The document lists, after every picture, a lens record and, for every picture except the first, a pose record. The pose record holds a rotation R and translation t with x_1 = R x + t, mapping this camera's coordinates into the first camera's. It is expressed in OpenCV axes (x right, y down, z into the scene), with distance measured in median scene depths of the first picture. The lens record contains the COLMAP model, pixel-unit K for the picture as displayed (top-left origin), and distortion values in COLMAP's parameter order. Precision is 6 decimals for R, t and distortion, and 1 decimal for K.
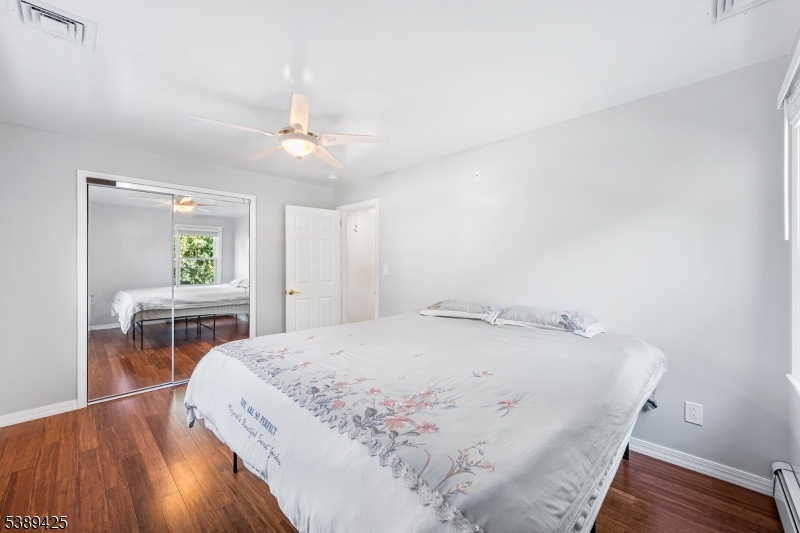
lens RADIAL K [[316.2, 0, 398.2], [0, 316.2, 263.0], [0, 0, 1]] dist [0.000105, -0.000058]
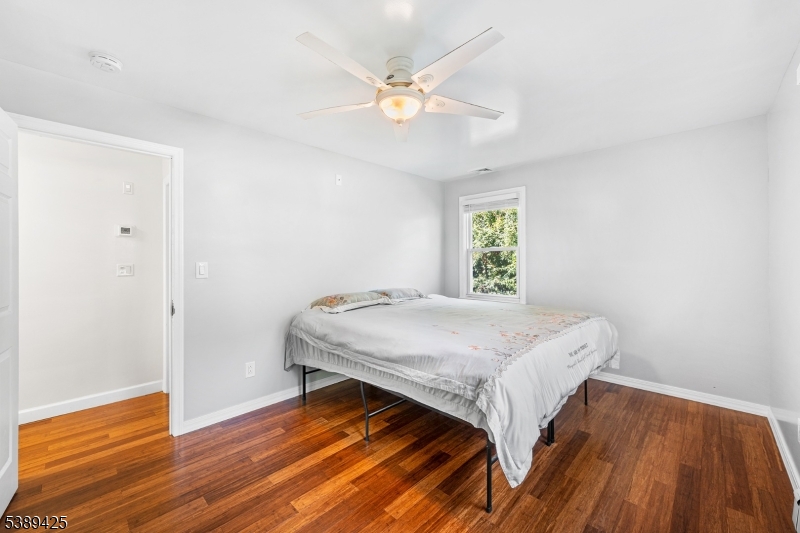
lens RADIAL K [[316.2, 0, 398.2], [0, 316.2, 263.0], [0, 0, 1]] dist [0.000105, -0.000058]
pose [[0.006587, -0.007772, 0.999948, -1.109045], [0.004782, 0.999959, 0.007740, 0.008146], [-0.999967, 0.004730, 0.006624, 1.021250]]
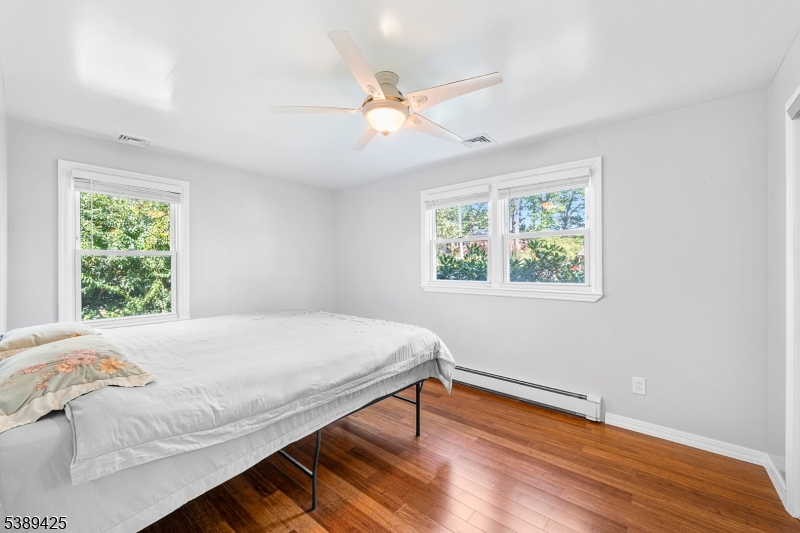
lens RADIAL K [[323.3, 0, 387.6], [0, 323.3, 269.7], [0, 0, 1]] dist [0.000299, -0.000122]
pose [[-0.999127, 0.003657, -0.041624, -0.288977], [0.003257, 0.999948, 0.009668, 0.006964], [0.041657, 0.009524, -0.999087, 1.862789]]
